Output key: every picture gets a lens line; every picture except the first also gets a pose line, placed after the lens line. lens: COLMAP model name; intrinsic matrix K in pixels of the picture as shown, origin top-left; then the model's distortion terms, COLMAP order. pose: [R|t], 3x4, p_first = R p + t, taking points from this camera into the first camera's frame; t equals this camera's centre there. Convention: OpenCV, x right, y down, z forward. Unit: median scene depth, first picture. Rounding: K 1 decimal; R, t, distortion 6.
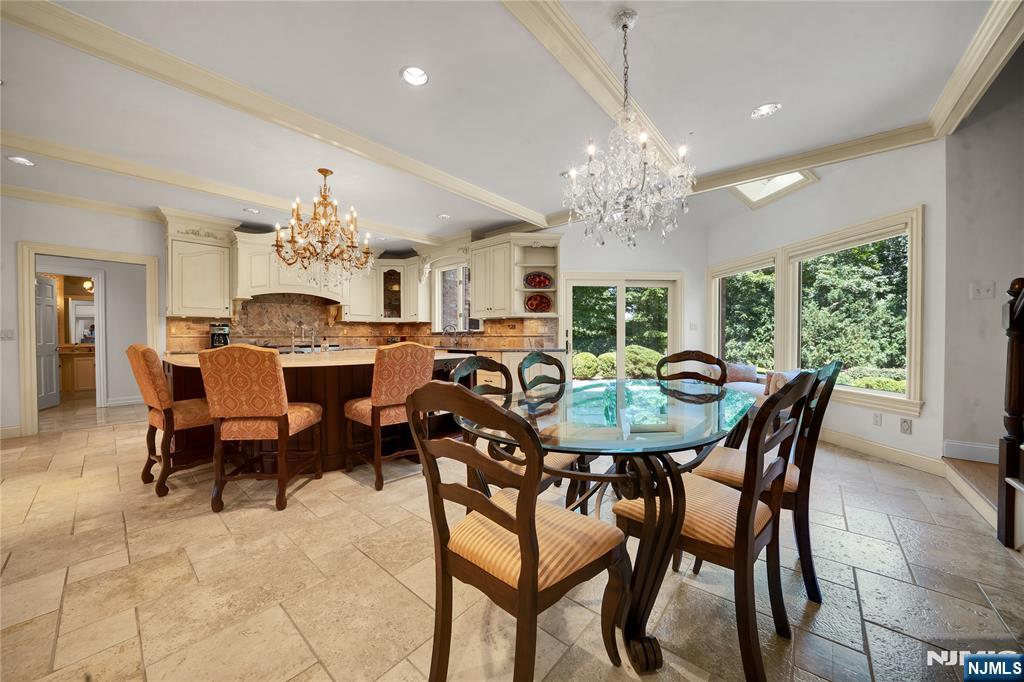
lens RADIAL K [[359.1, 0, 504.3], [0, 359.1, 341.3], [0, 0, 1]] dist [-0.029704, 0.004726]
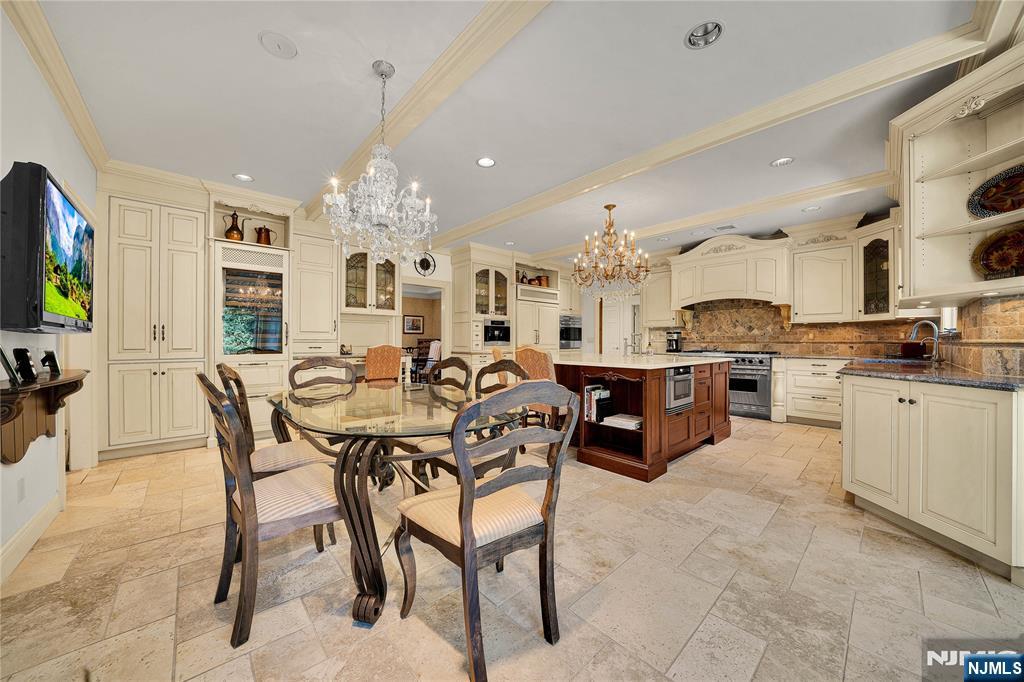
lens RADIAL K [[357.7, 0, 522.3], [0, 357.7, 340.6], [0, 0, 1]] dist [-0.027466, 0.000038]
pose [[-0.096463, 0.000497, -0.995336, 0.588277], [-0.018228, 0.999831, 0.002266, -0.010962], [0.995170, 0.018361, -0.096438, 0.662531]]
